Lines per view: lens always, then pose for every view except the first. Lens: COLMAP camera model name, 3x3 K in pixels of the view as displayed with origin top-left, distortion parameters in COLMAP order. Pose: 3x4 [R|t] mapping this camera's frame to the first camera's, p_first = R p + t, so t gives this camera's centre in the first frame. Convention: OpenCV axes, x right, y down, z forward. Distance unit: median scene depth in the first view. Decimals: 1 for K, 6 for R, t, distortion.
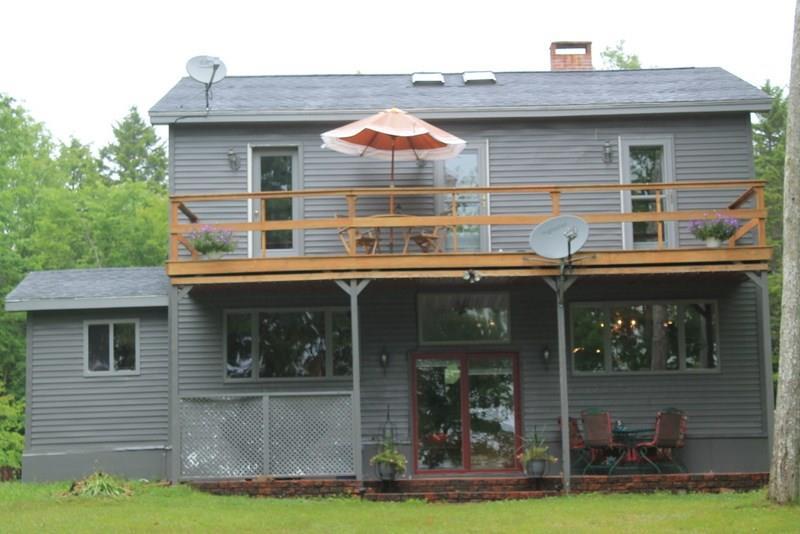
lens RADIAL K [[1625.3, 0, 400.0], [0, 1625.3, 267.0], [0, 0, 1]] dist [0.050917, 0.035922]
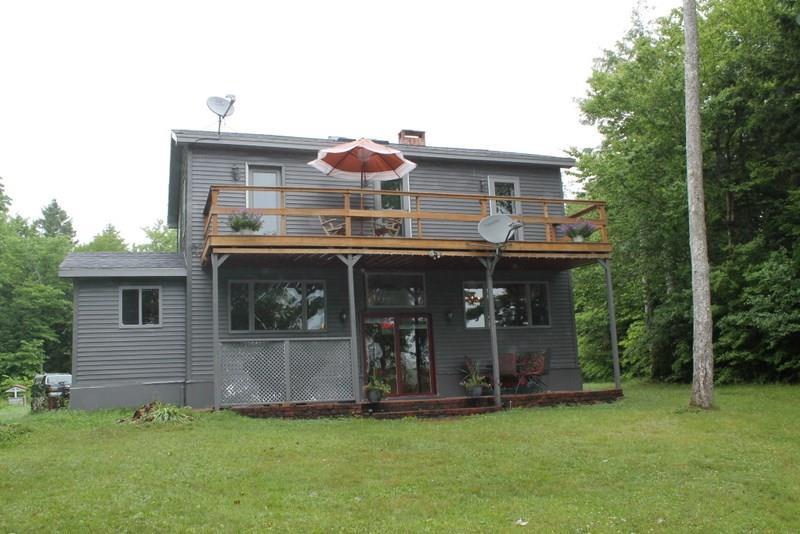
lens RADIAL K [[740.6, 0, 400.0], [0, 740.6, 267.0], [0, 0, 1]] dist [-0.103561, 0.011009]
pose [[0.947694, 0.030463, 0.317723, -0.183689], [-0.014799, 0.998558, -0.051598, 0.049136], [-0.318837, 0.044197, 0.946778, 0.405249]]
